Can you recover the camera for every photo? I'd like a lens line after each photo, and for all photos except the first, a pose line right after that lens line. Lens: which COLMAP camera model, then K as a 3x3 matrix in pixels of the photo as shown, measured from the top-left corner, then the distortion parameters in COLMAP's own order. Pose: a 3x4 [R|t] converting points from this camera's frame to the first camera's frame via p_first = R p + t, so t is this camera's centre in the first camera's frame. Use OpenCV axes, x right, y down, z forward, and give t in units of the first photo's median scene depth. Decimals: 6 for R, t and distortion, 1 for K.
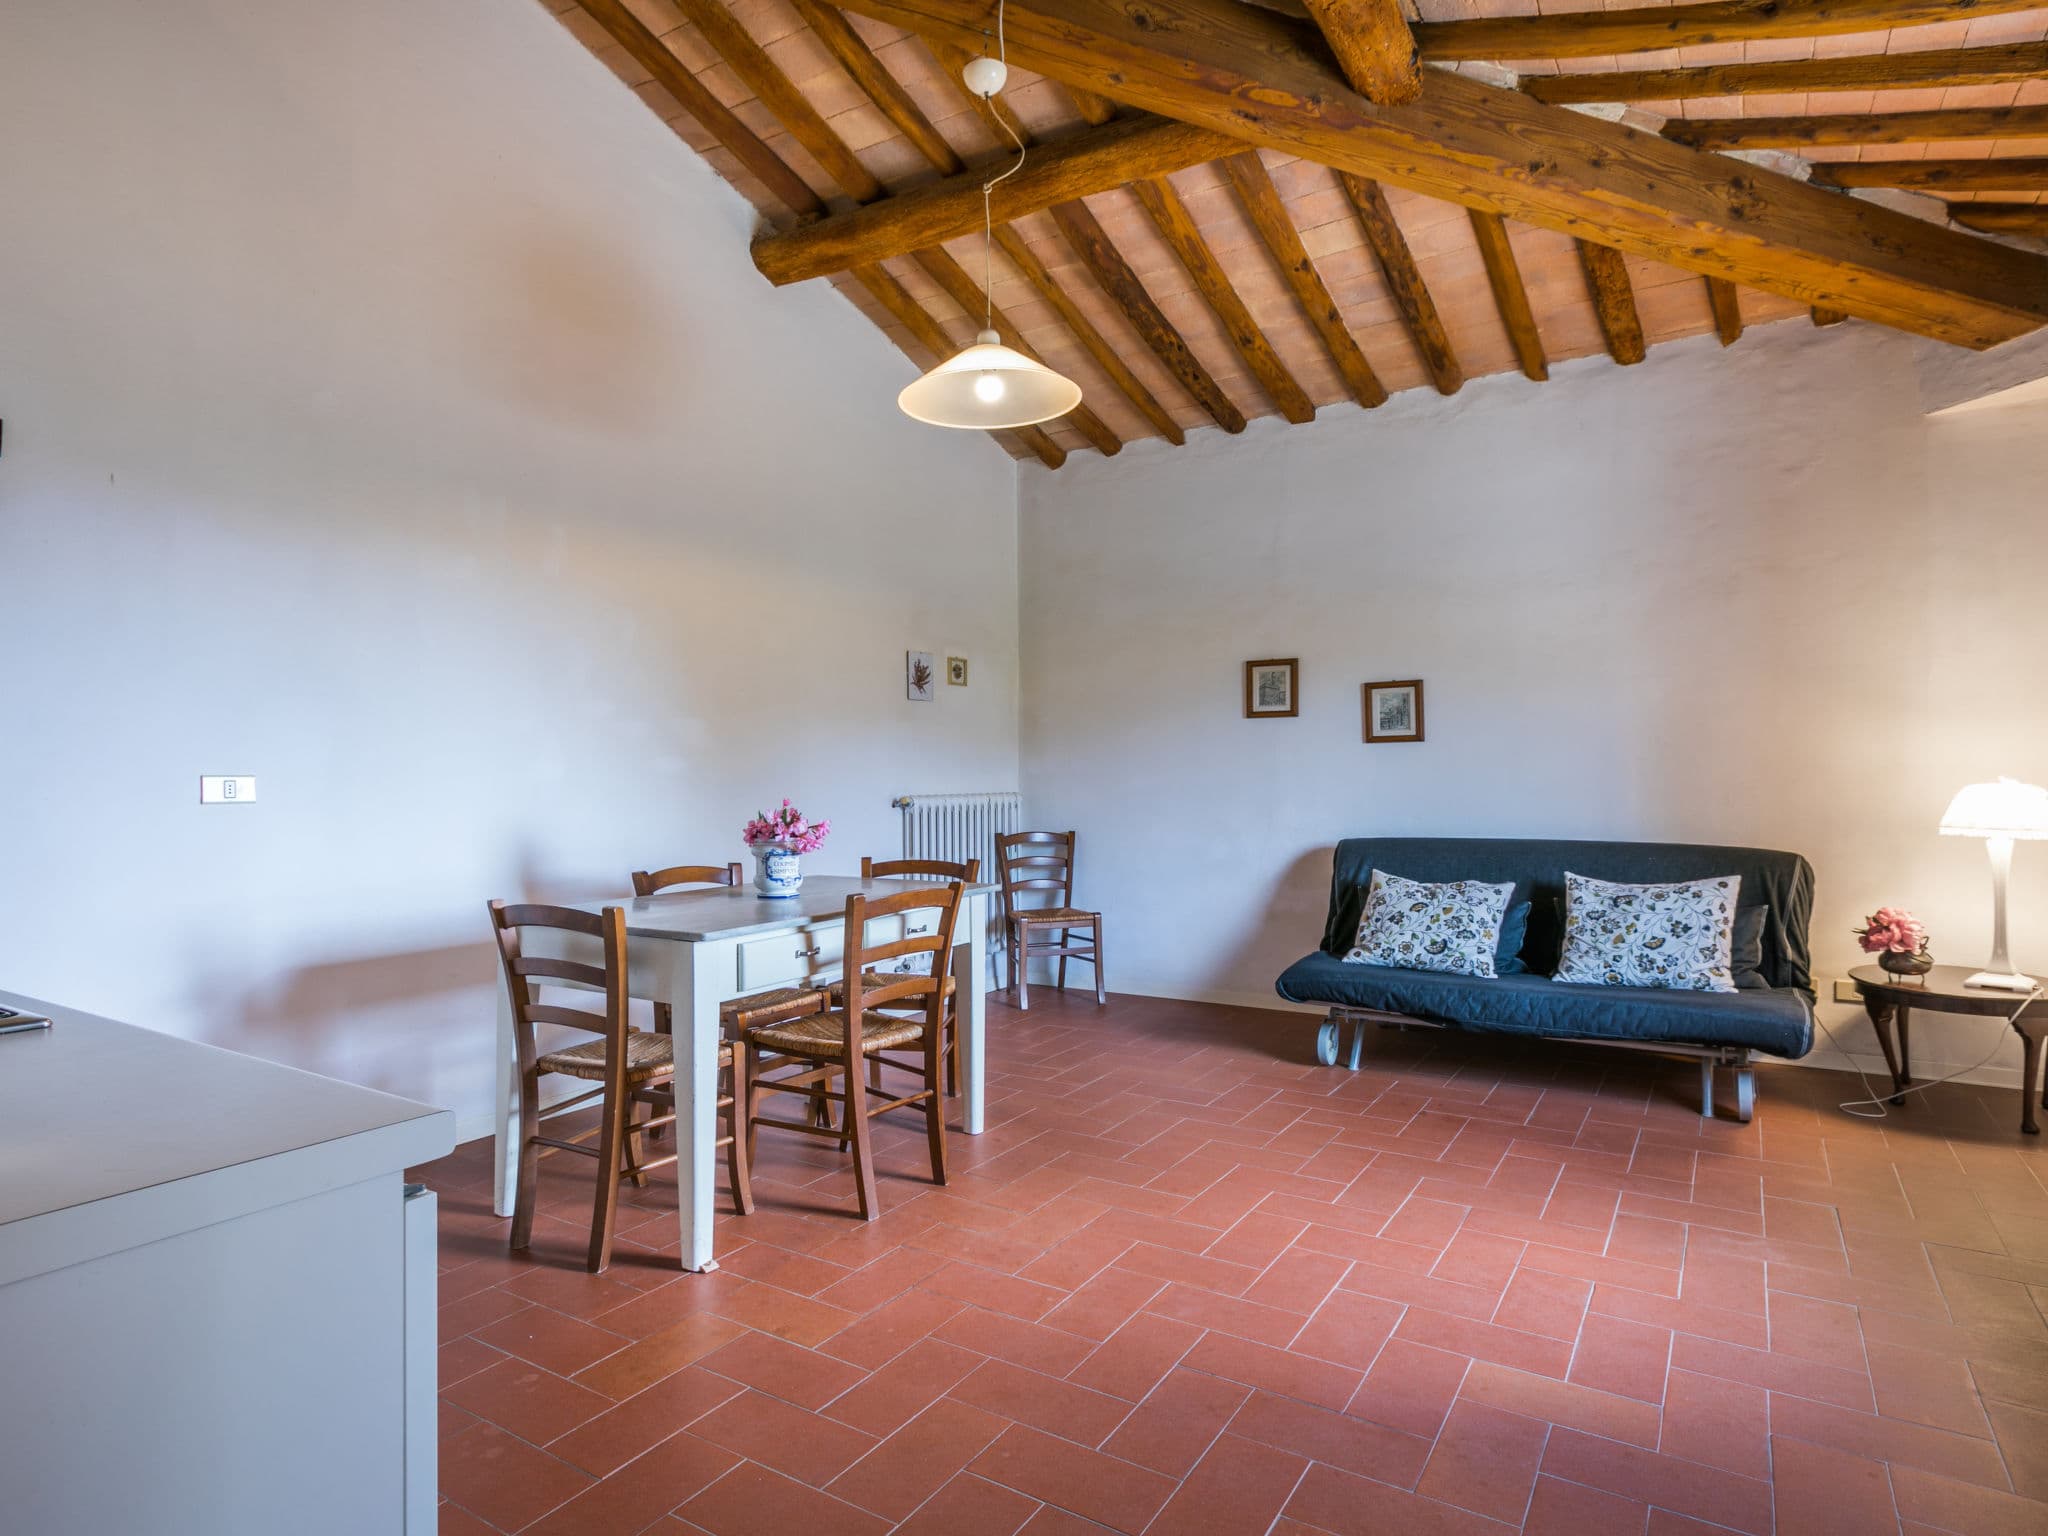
lens RADIAL K [[1094.4, 0, 986.8], [0, 1094.4, 728.9], [0, 0, 1]] dist [0.003966, -0.000425]
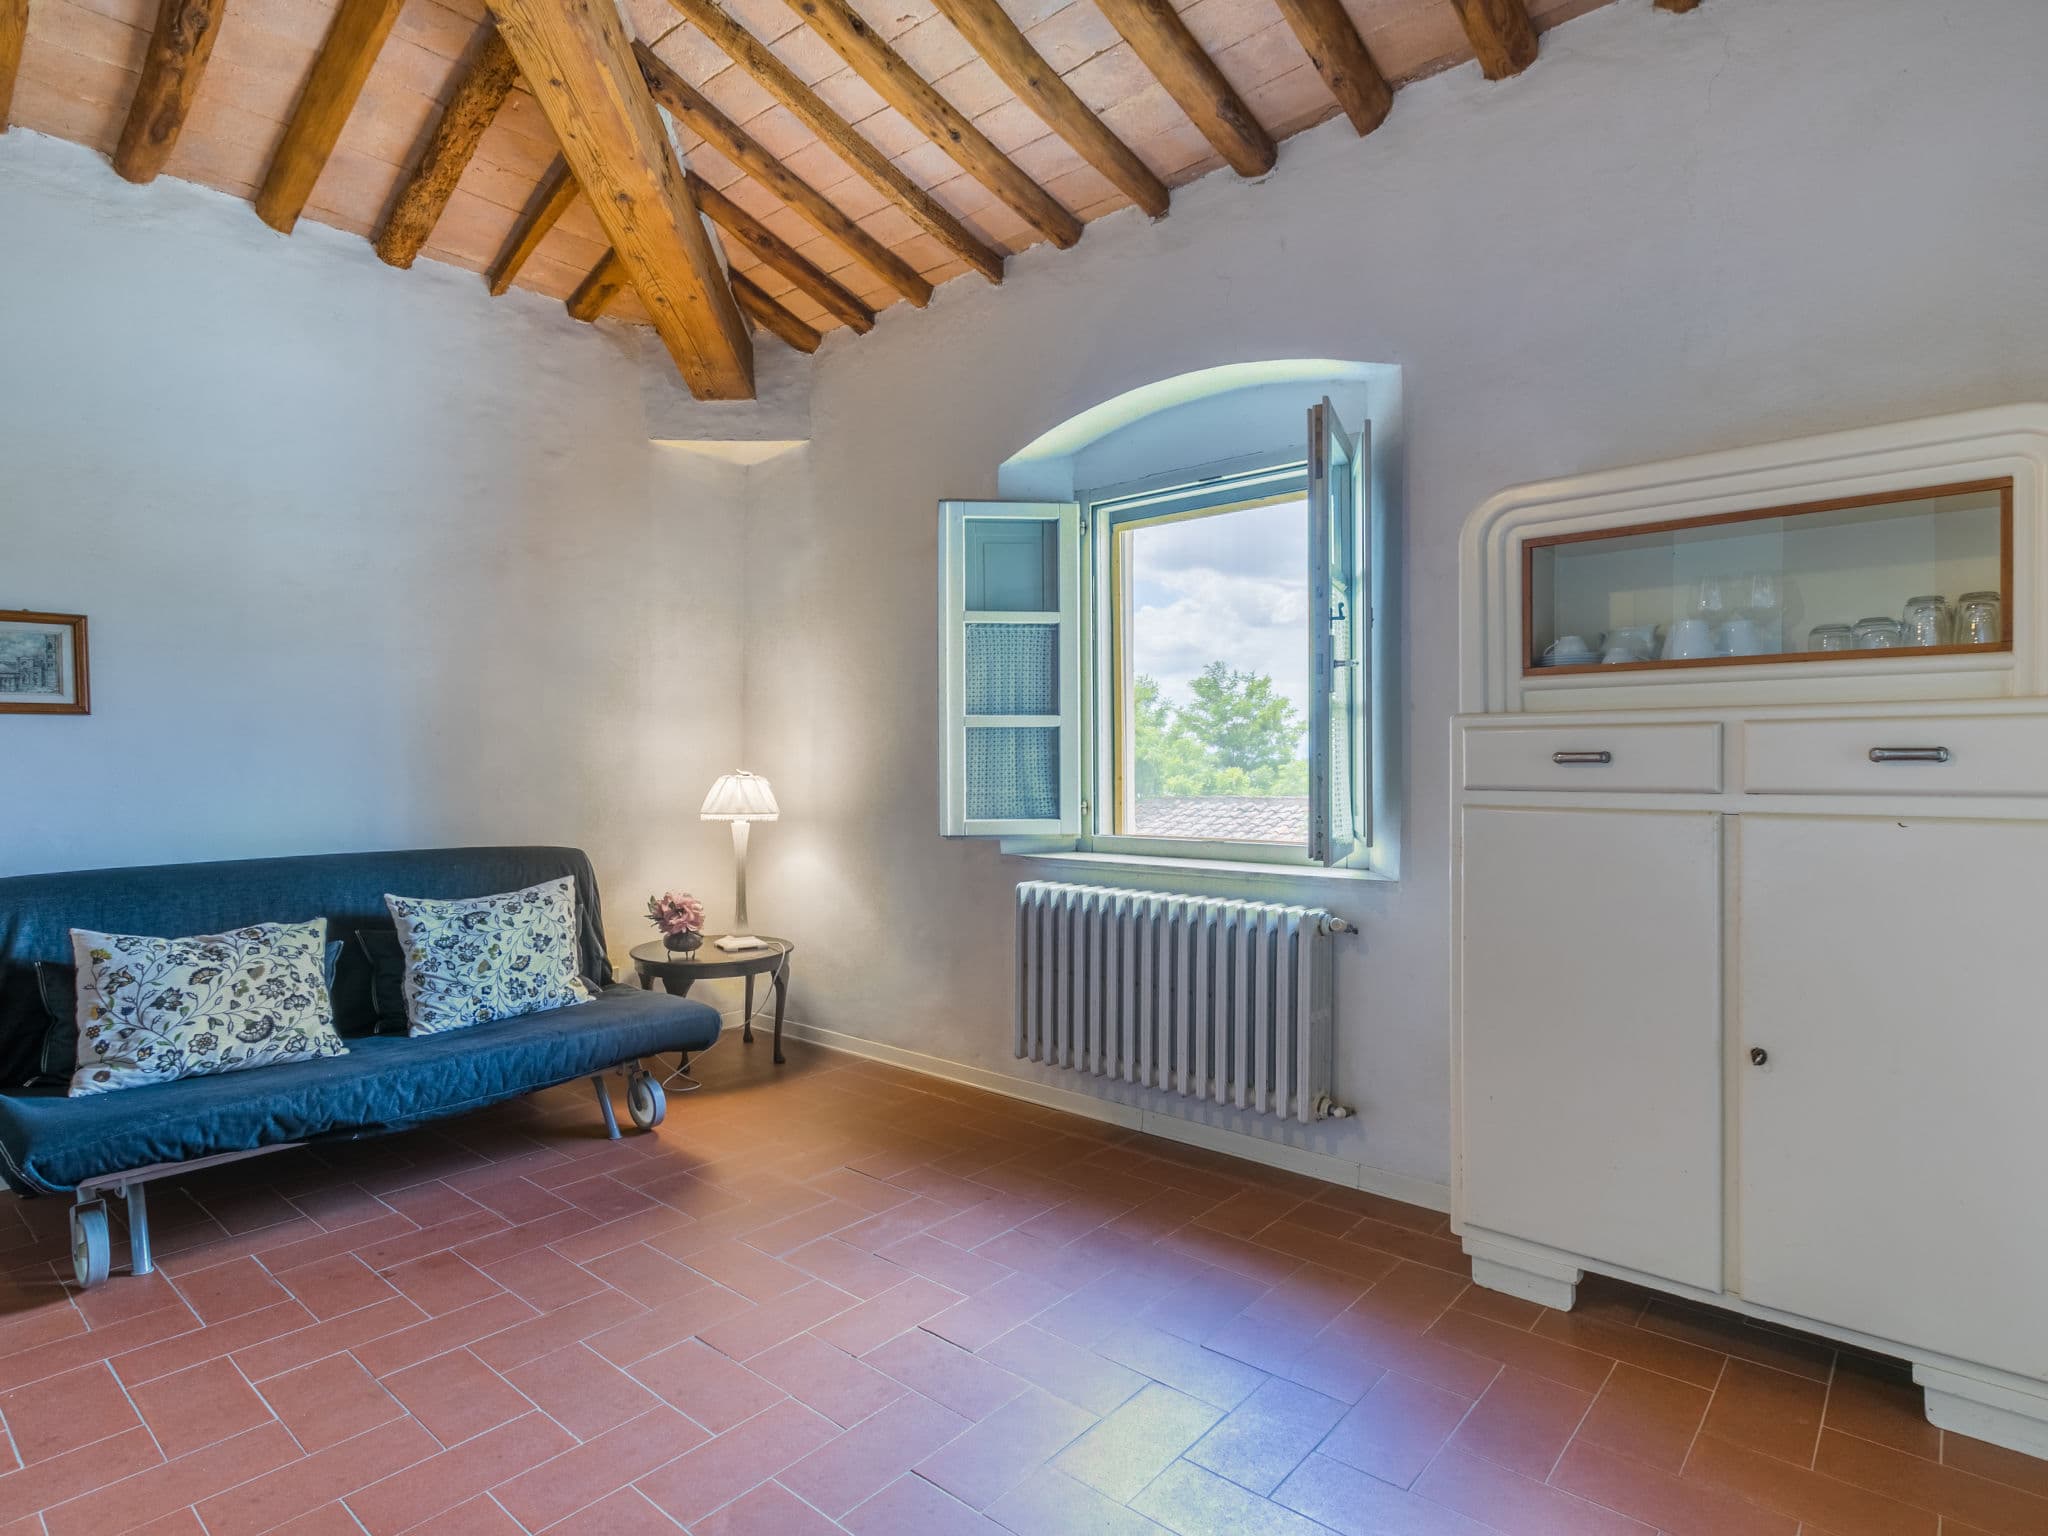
lens RADIAL K [[1143.4, 0, 1006.3], [0, 1143.4, 744.8], [0, 0, 1]] dist [0.001464, -0.000388]
pose [[0.116133, 0.020672, 0.993018, -0.229868], [-0.039370, 0.999093, -0.016195, 0.022606], [-0.992453, -0.037214, 0.116842, 0.499517]]
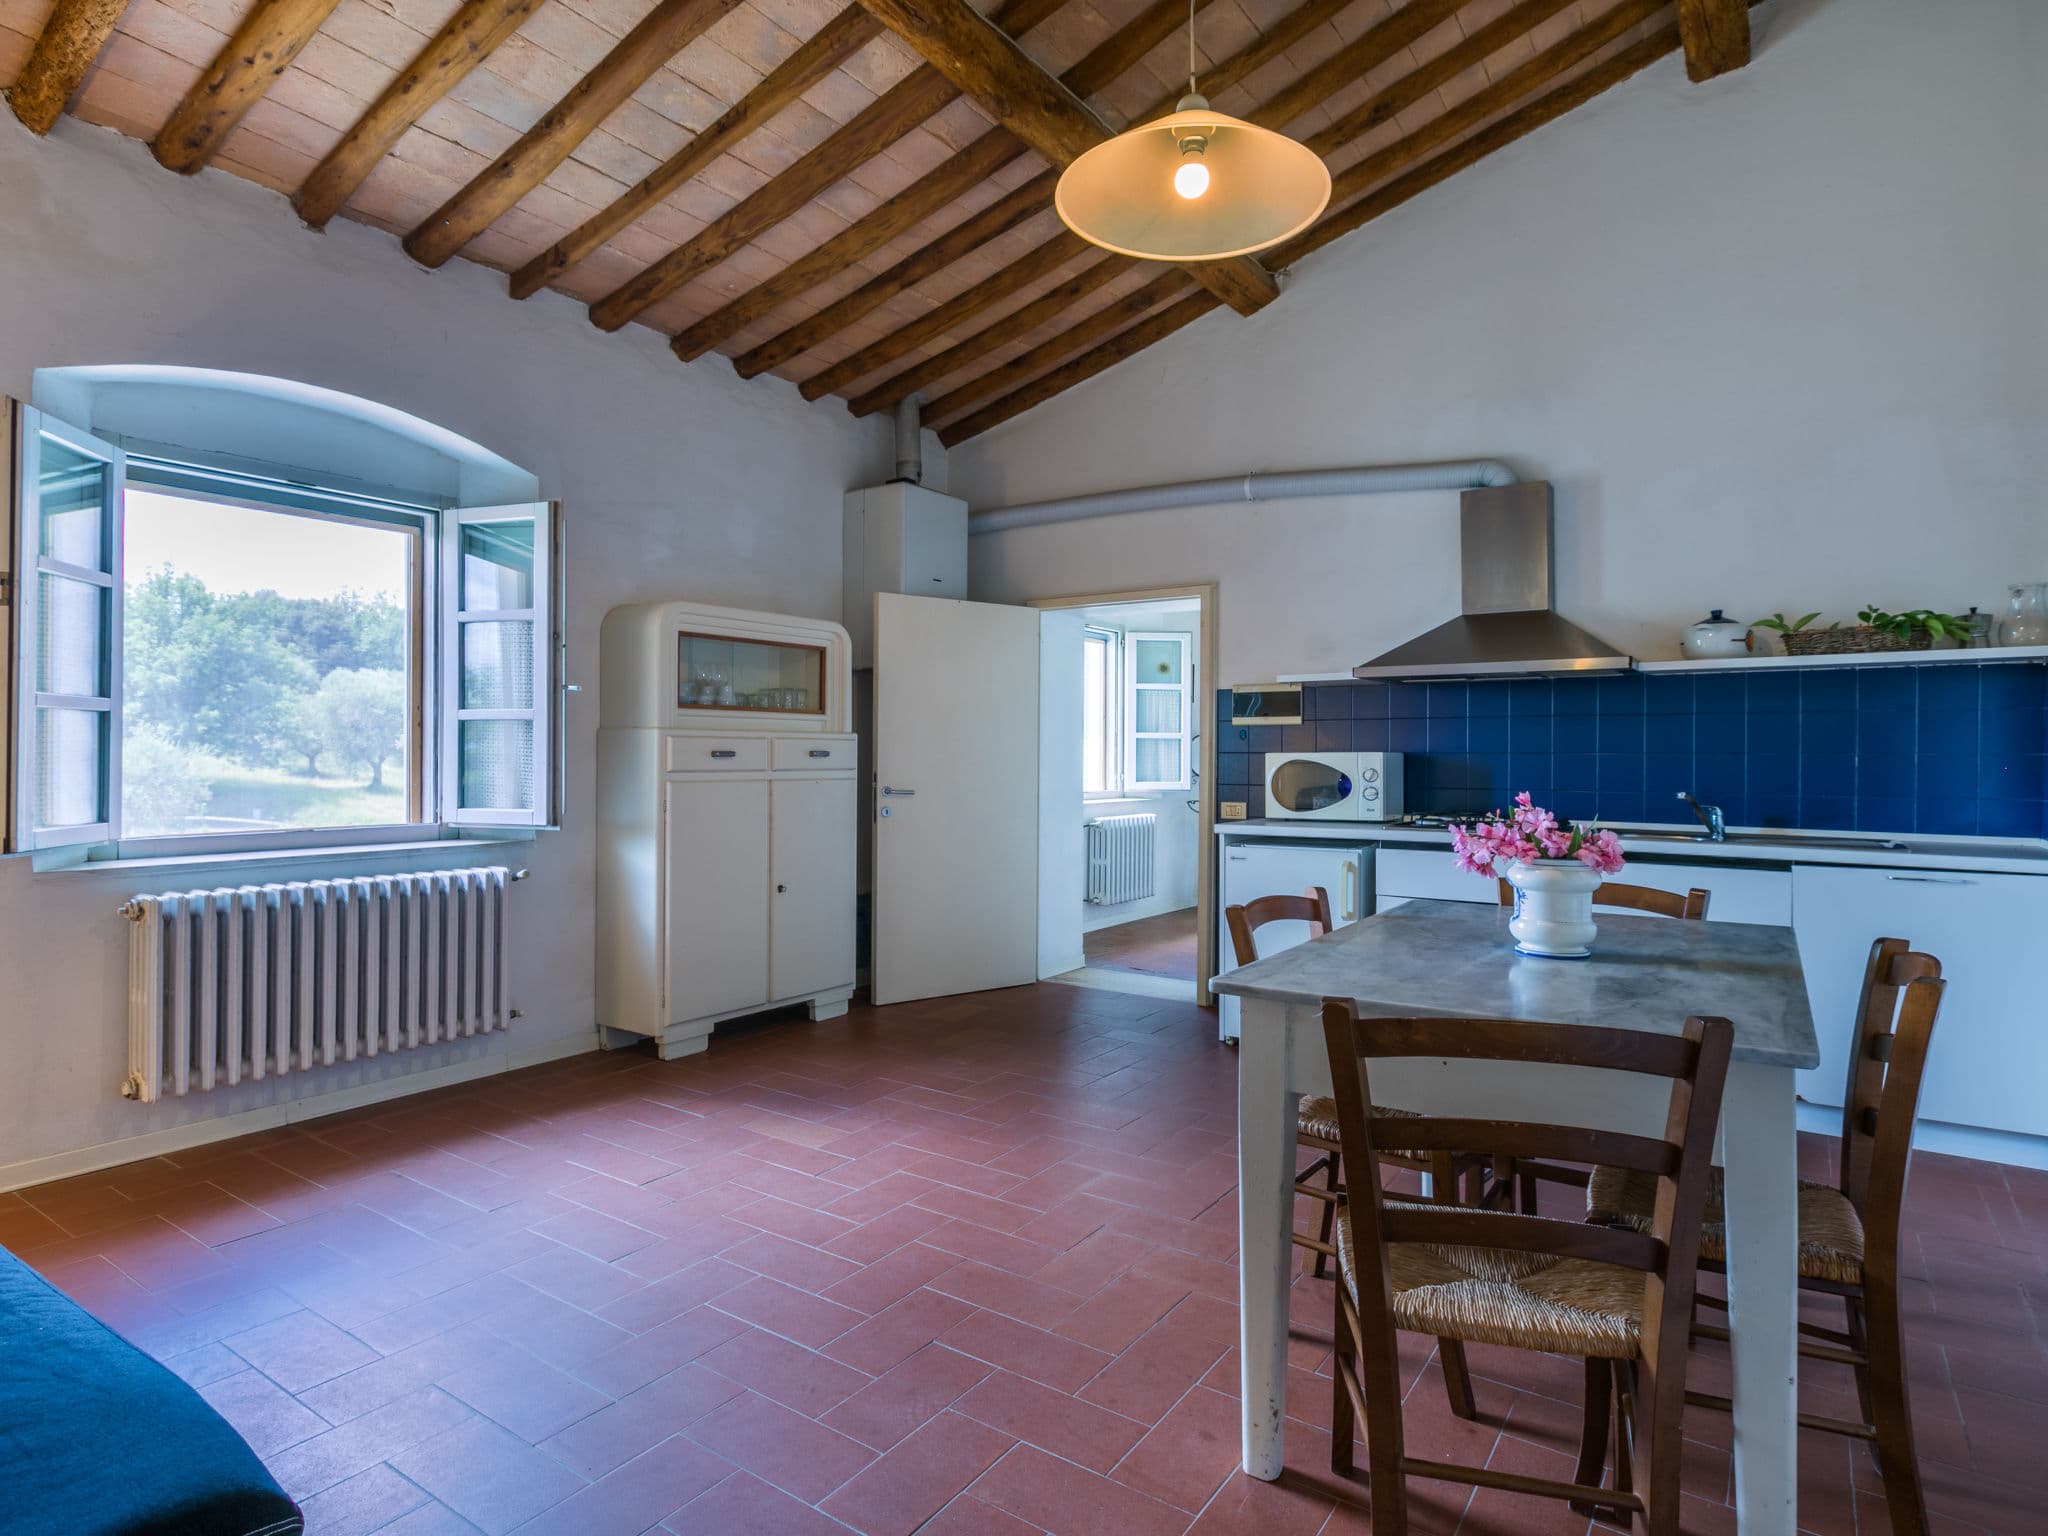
lens RADIAL K [[1047.1, 0, 1028.4], [0, 1047.1, 763.4], [0, 0, 1]] dist [0.001340, 0.000443]
pose [[-0.999958, 0.009130, 0.000807, 0.099414], [0.009098, 0.999389, -0.033753, 0.055492], [-0.001115, -0.033744, -0.999430, 1.343162]]
